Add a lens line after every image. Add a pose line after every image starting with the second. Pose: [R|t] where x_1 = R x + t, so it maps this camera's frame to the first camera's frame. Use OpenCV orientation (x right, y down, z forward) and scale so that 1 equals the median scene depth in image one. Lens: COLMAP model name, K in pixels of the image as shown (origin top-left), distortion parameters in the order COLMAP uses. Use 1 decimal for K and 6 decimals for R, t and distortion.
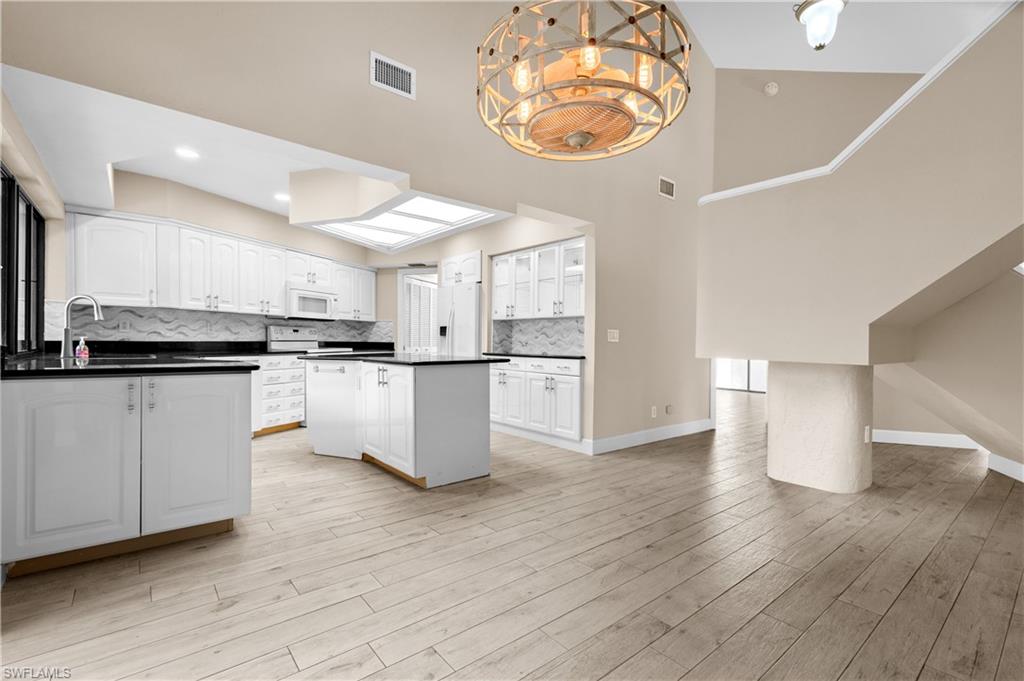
lens RADIAL K [[464.4, 0, 517.5], [0, 464.4, 346.3], [0, 0, 1]] dist [0.003956, -0.000071]
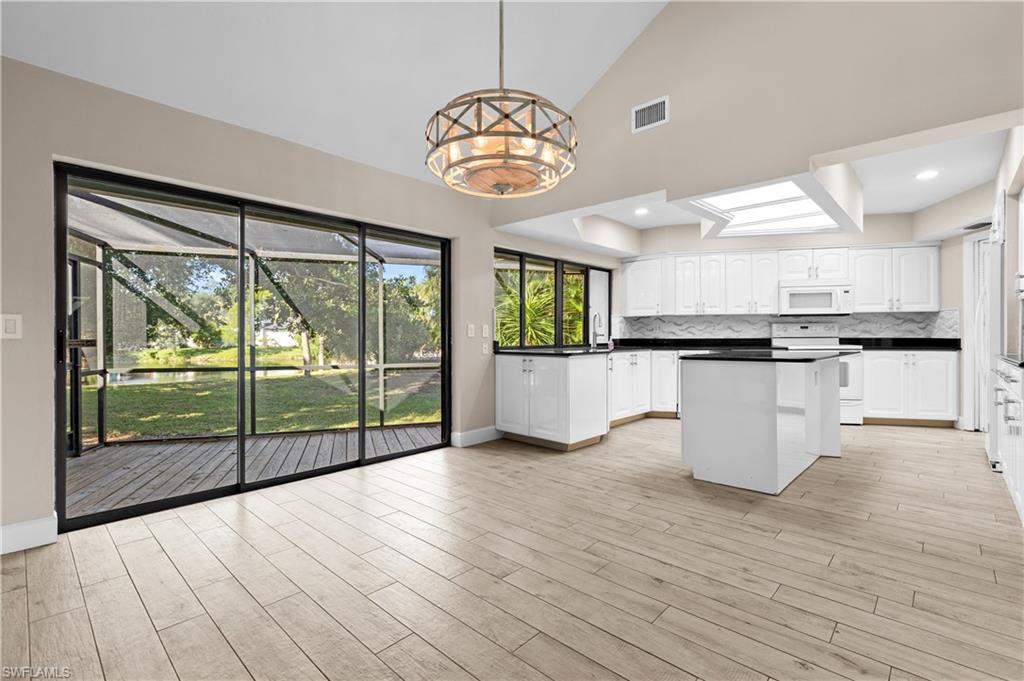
lens RADIAL K [[464.4, 0, 508.4], [0, 464.4, 339.4], [0, 0, 1]] dist [0.003956, -0.000071]
pose [[0.120795, -0.003494, -0.992671, 0.511588], [-0.006324, 0.999971, -0.004289, 0.000766], [0.992657, 0.006796, 0.120769, 0.295549]]
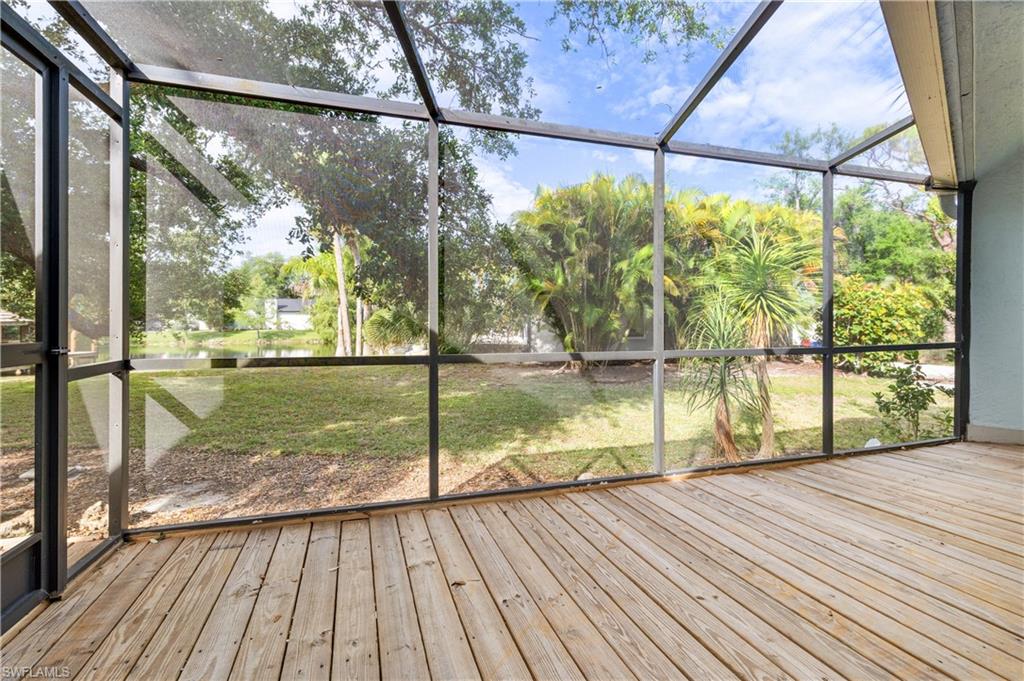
lens RADIAL K [[464.4, 0, 504.9], [0, 464.4, 318.0], [0, 0, 1]] dist [0.003956, -0.000071]
pose [[0.107801, -0.016193, -0.994041, -0.186365], [-0.006956, 0.999831, -0.017041, 0.035995], [0.994148, 0.008751, 0.107670, -0.187921]]
